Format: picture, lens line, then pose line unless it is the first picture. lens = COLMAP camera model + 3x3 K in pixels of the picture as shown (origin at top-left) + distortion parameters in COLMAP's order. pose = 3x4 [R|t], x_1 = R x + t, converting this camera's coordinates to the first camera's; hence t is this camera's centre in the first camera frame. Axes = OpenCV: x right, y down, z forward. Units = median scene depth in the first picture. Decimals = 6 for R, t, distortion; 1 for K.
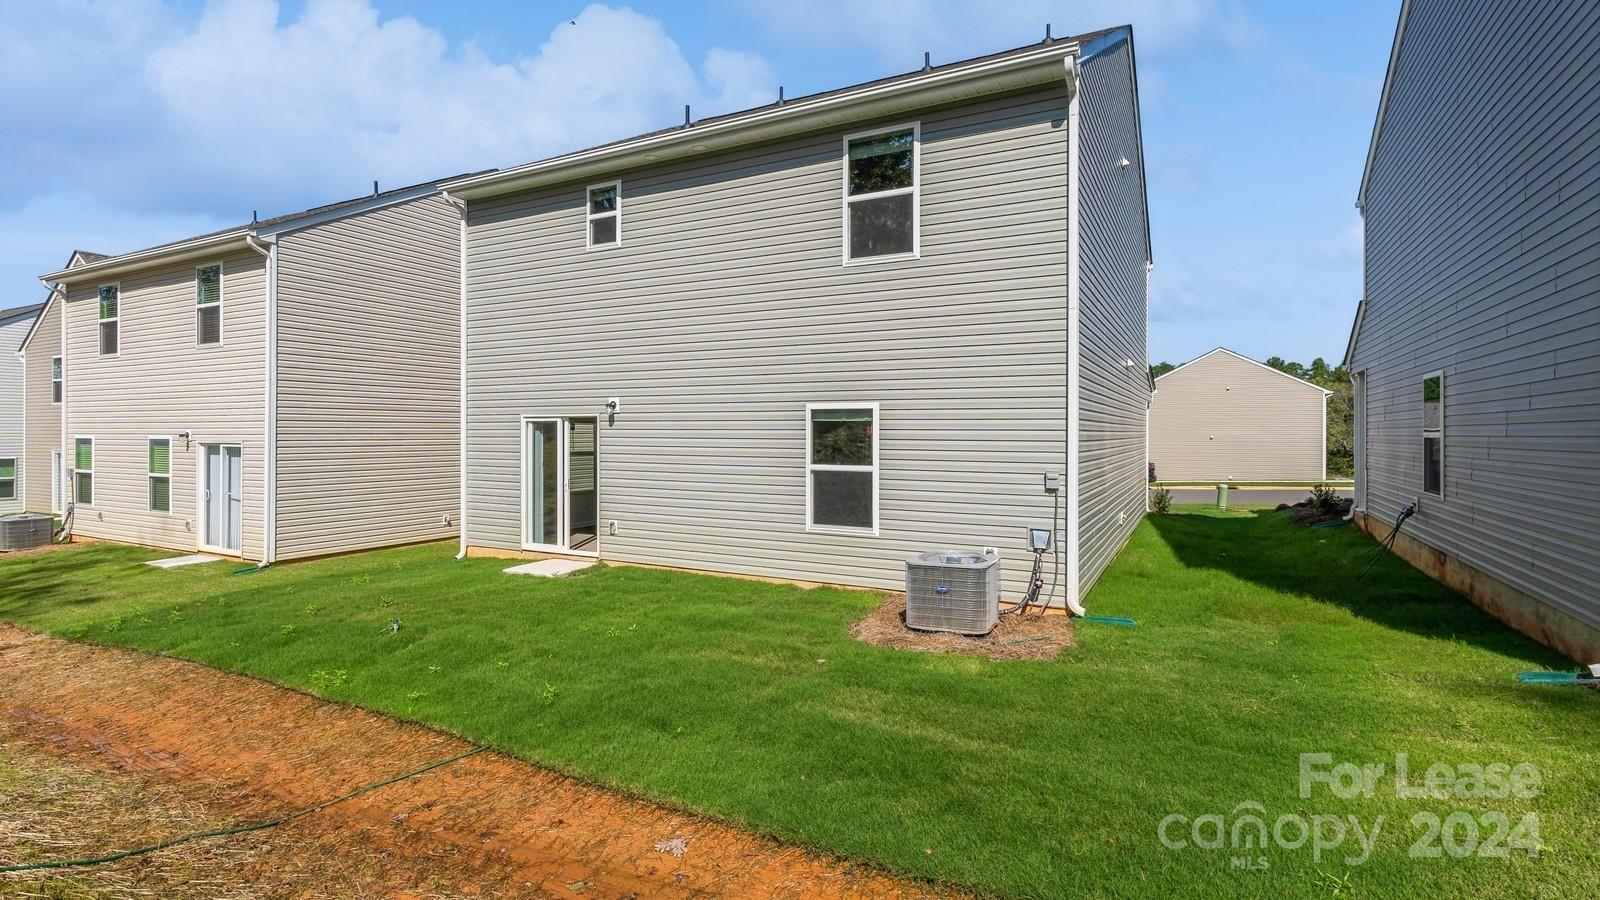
lens RADIAL K [[770.1, 0, 800.3], [0, 770.1, 442.1], [0, 0, 1]] dist [0.005439, -0.002549]
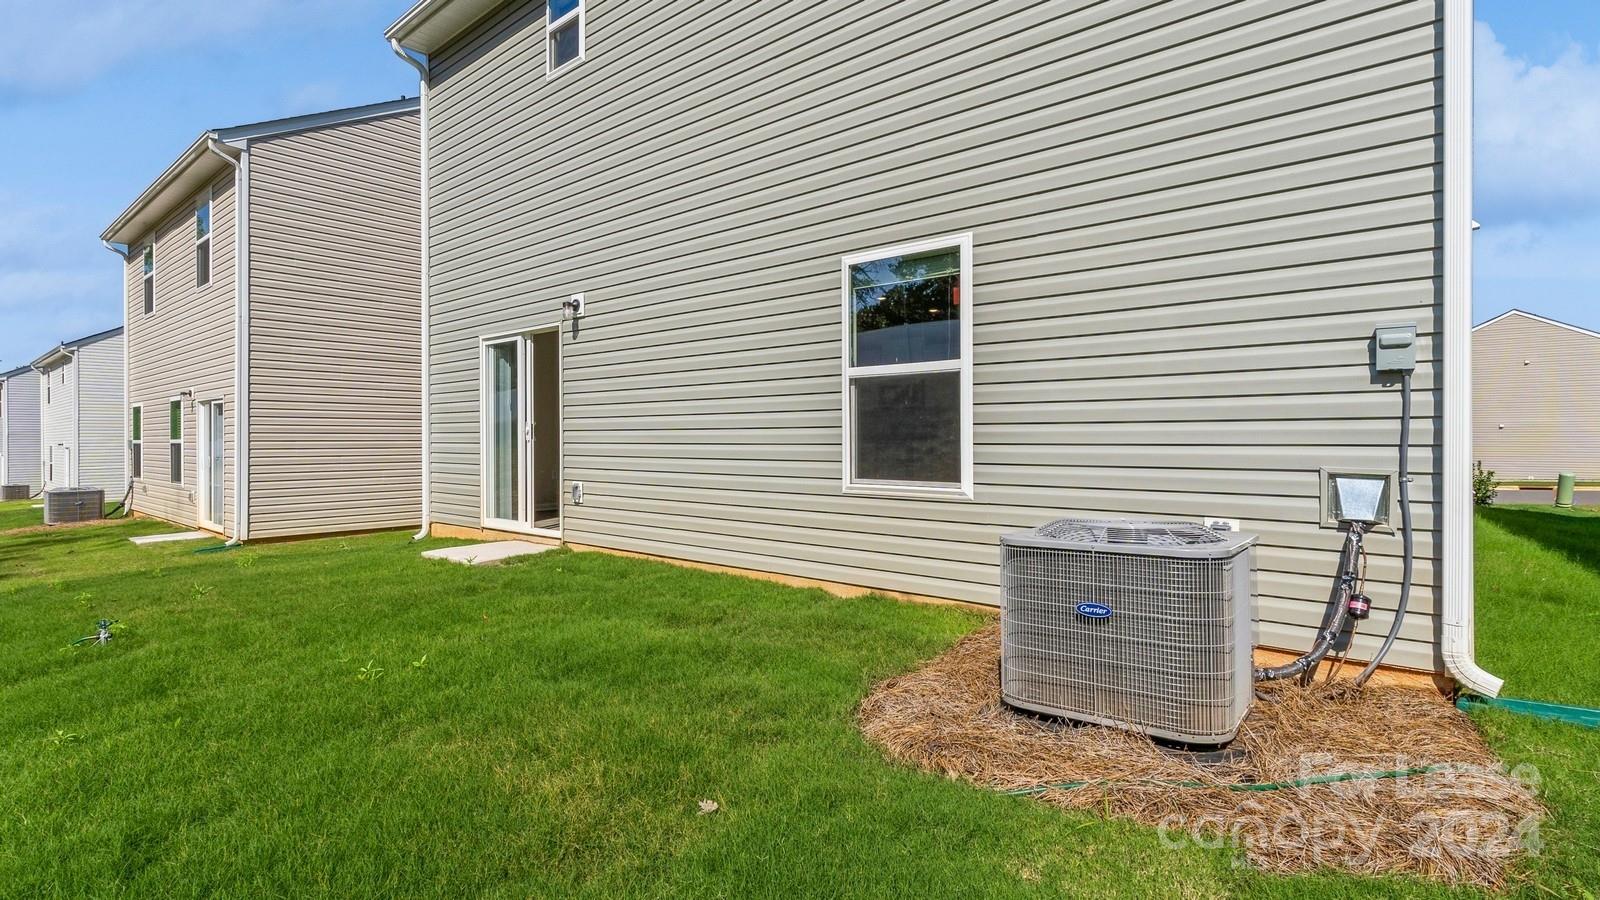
lens RADIAL K [[770.1, 0, 796.9], [0, 770.1, 448.8], [0, 0, 1]] dist [0.005439, -0.002549]
pose [[0.974441, -0.003580, -0.224616, 0.103031], [0.003153, 0.999992, -0.002260, 0.090443], [0.224622, 0.001494, 0.974445, 0.484784]]
